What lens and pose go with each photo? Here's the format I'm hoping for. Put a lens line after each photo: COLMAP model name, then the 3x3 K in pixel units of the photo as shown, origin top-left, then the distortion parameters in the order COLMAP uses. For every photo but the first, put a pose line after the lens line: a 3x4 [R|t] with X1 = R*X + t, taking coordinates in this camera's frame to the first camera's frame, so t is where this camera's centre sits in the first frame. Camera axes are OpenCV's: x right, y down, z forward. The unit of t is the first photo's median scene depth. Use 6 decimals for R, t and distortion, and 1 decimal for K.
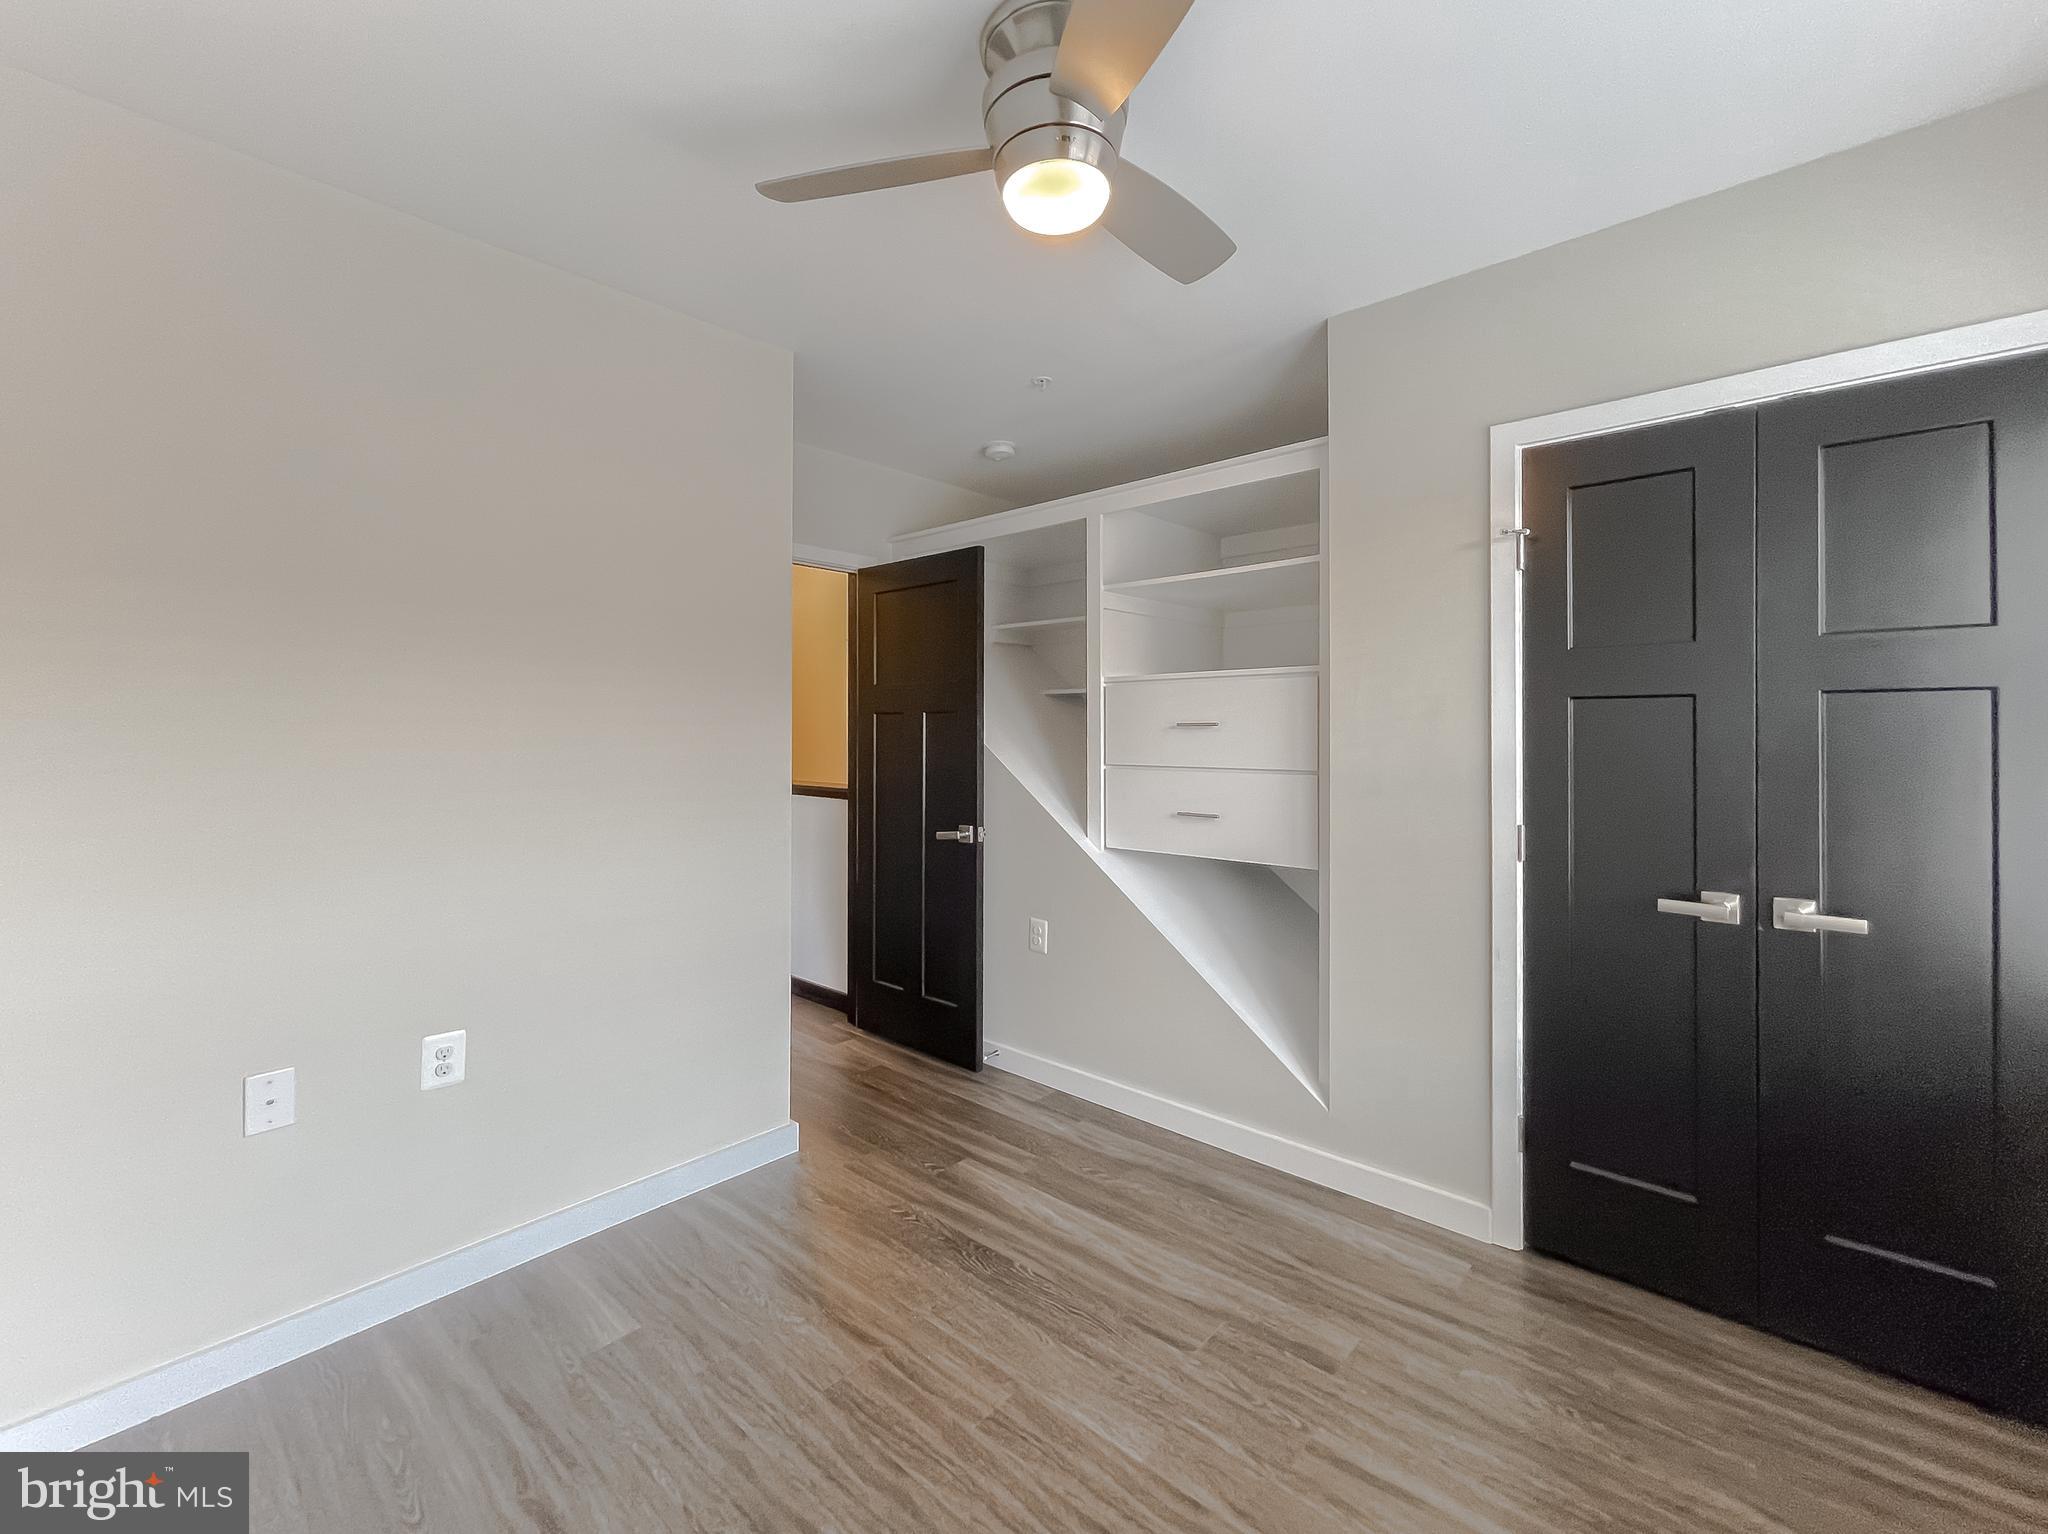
lens RADIAL K [[869.4, 0, 1009.7], [0, 869.4, 723.5], [0, 0, 1]] dist [-0.000965, -0.000027]
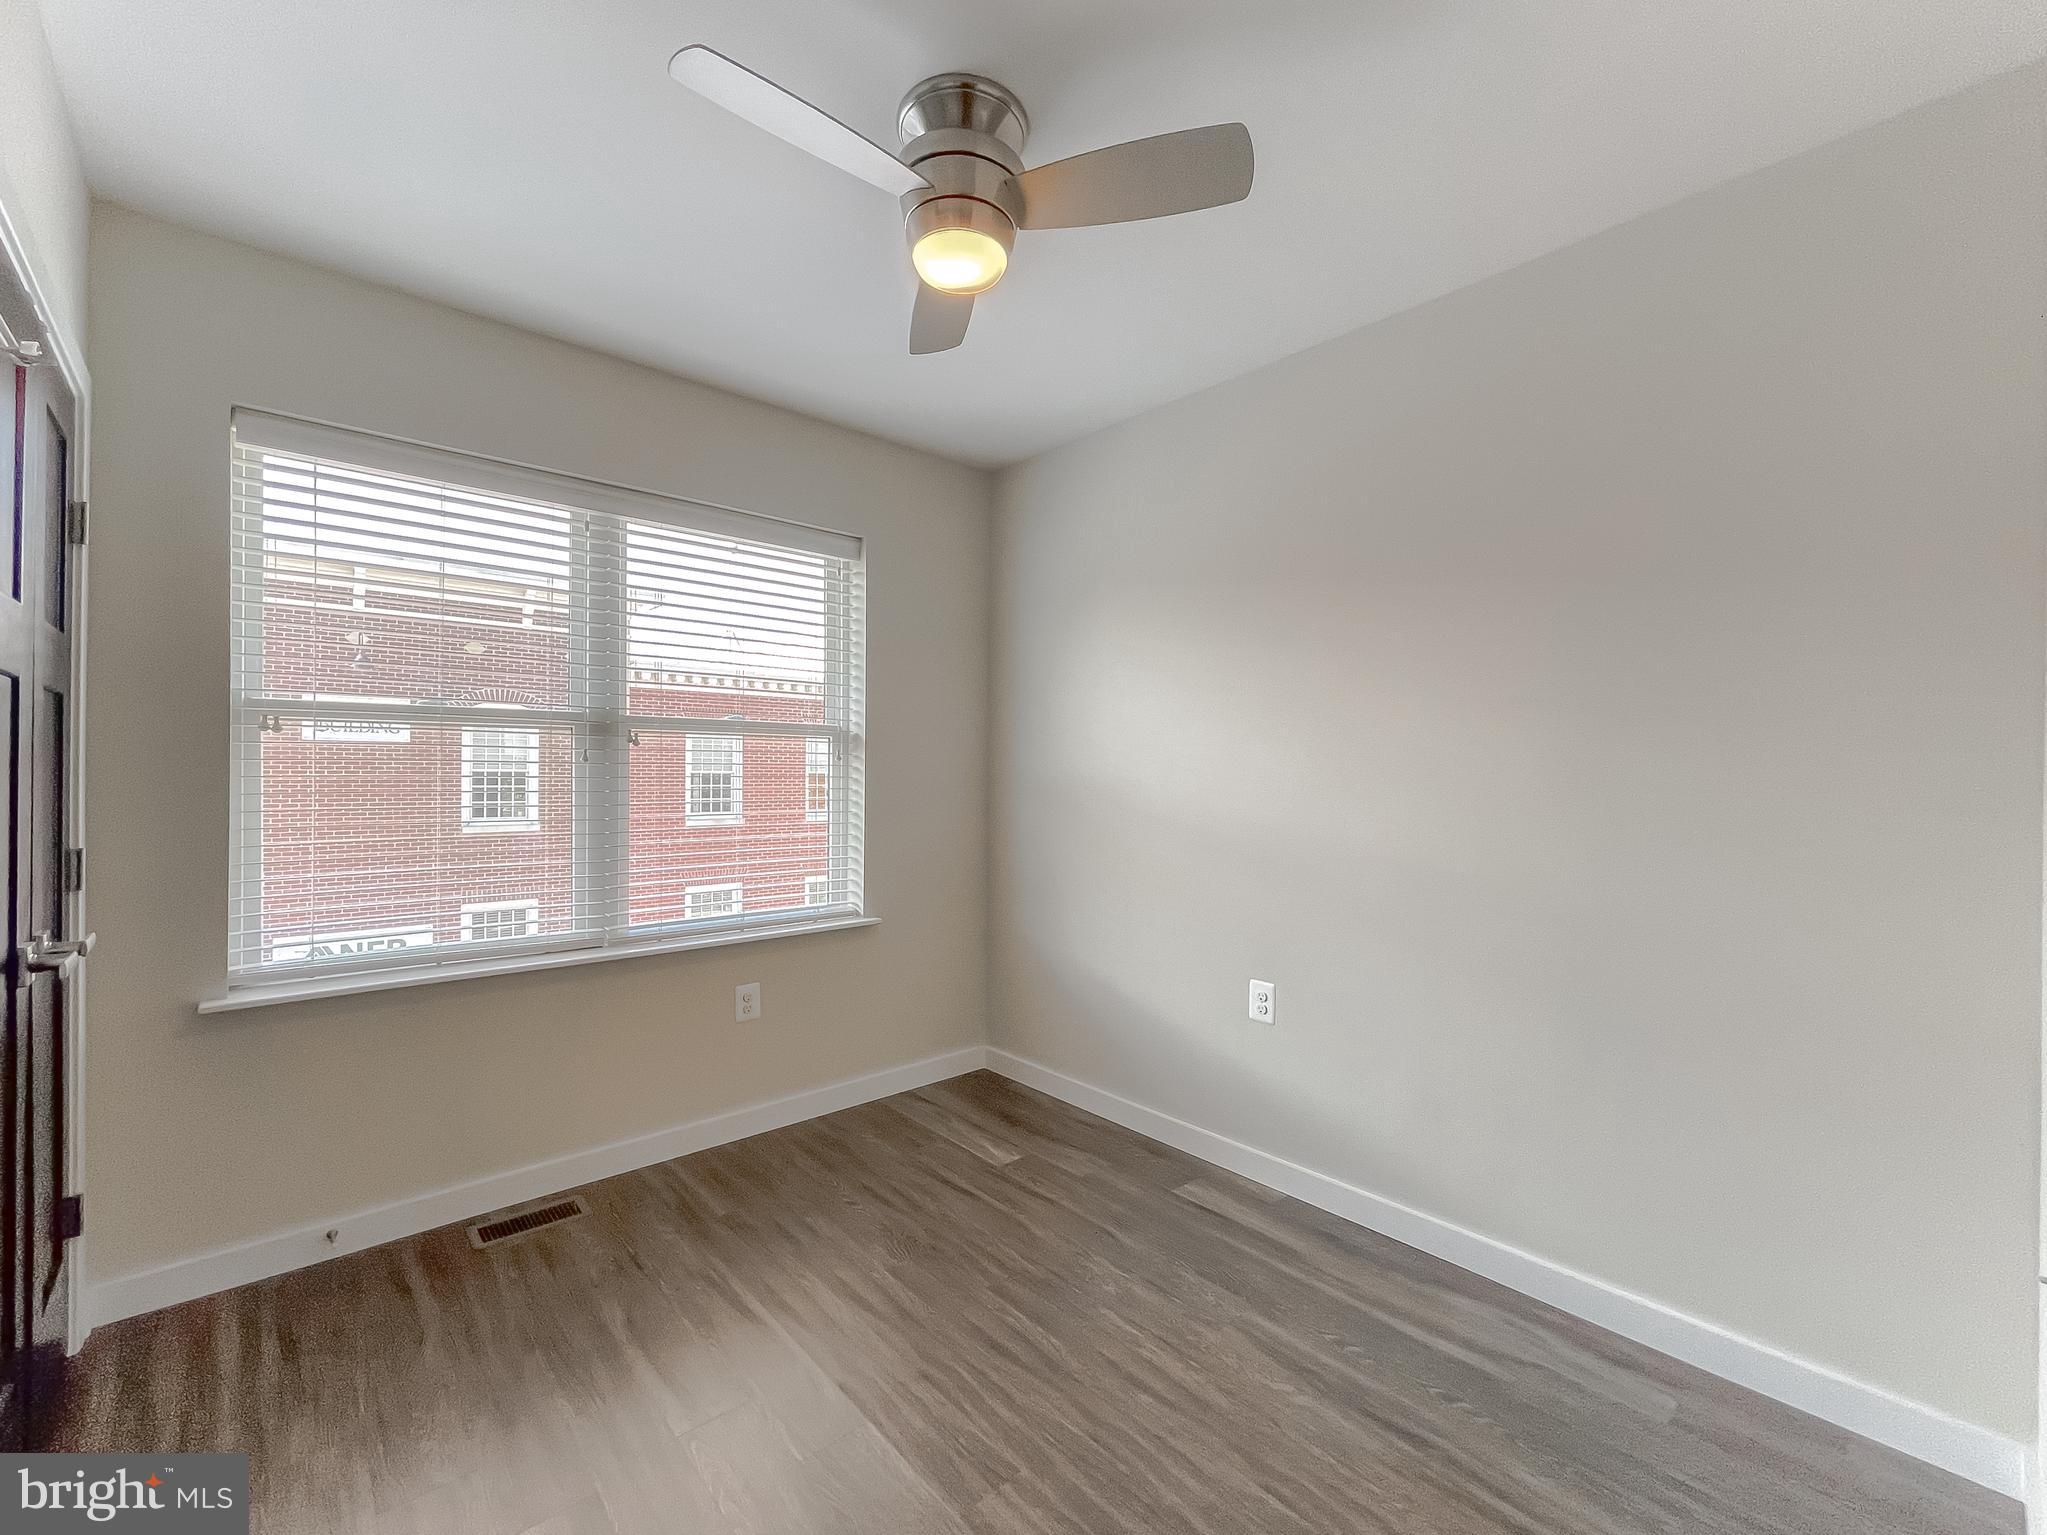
lens RADIAL K [[851.8, 0, 1020.3], [0, 851.8, 774.3], [0, 0, 1]] dist [-0.003669, 0.000075]
pose [[-0.994835, -0.009457, 0.101061, -0.074310], [-0.009923, 0.999942, -0.004104, 0.029371], [-0.101016, -0.005085, -0.994872, 1.134846]]
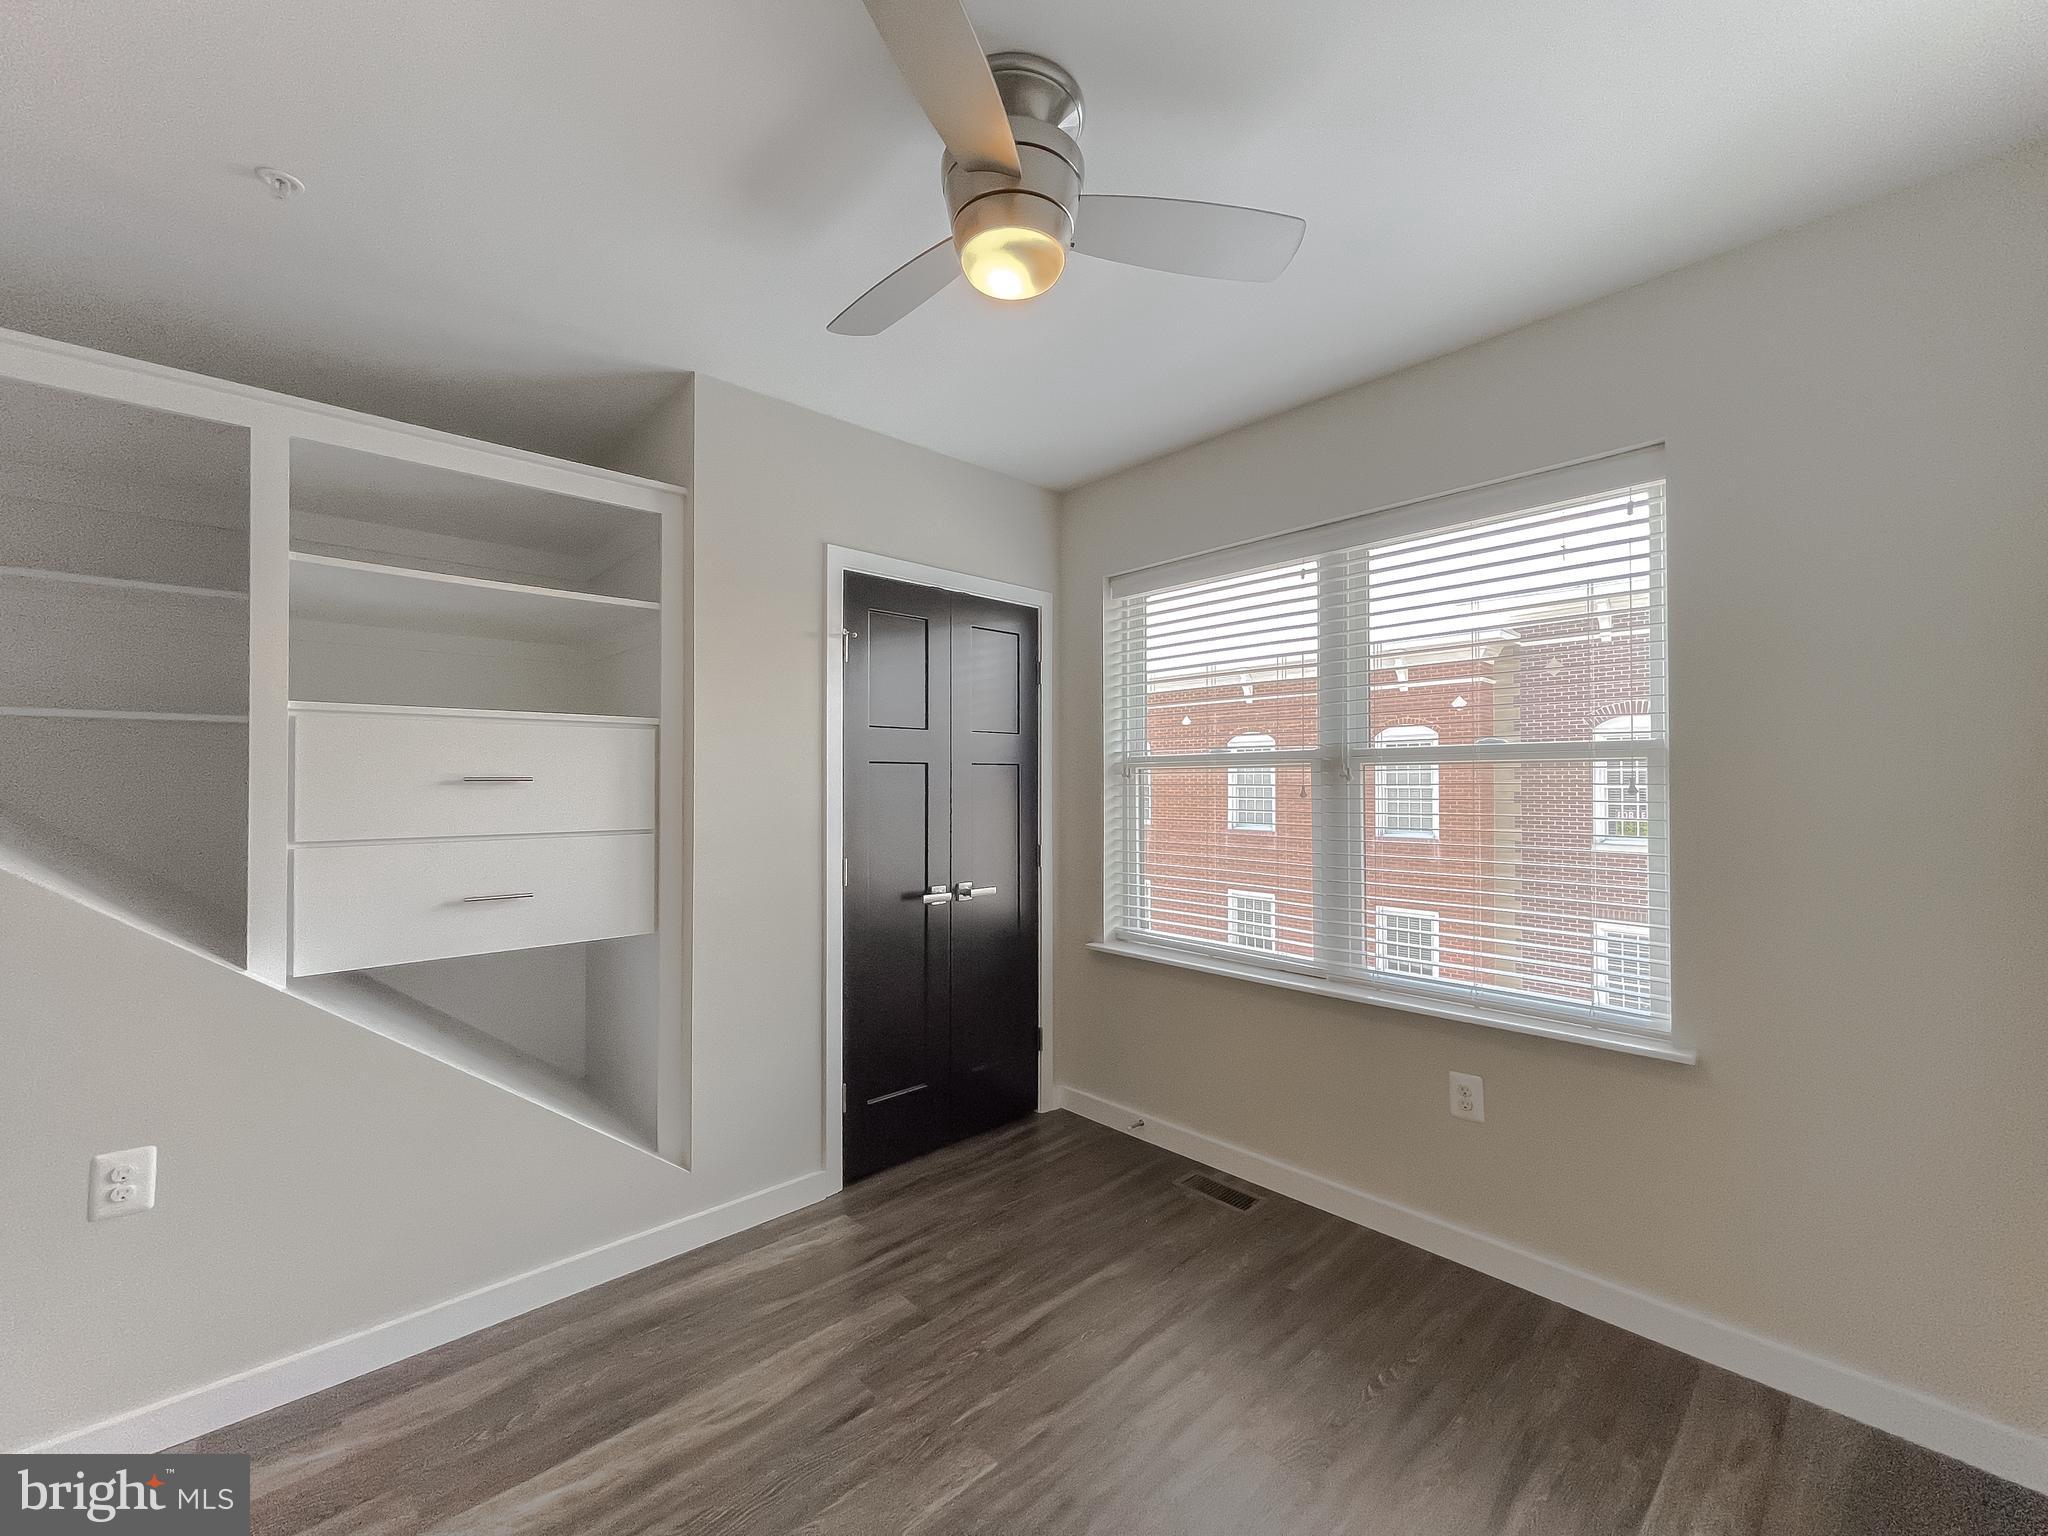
lens RADIAL K [[836.6, 0, 1018.9], [0, 836.6, 777.8], [0, 0, 1]] dist [-0.002336, 0.000055]
pose [[0.085111, 0.006897, 0.996348, -0.496426], [-0.004572, 0.999968, -0.006532, 0.001978], [-0.996361, -0.004000, 0.085139, 0.497290]]
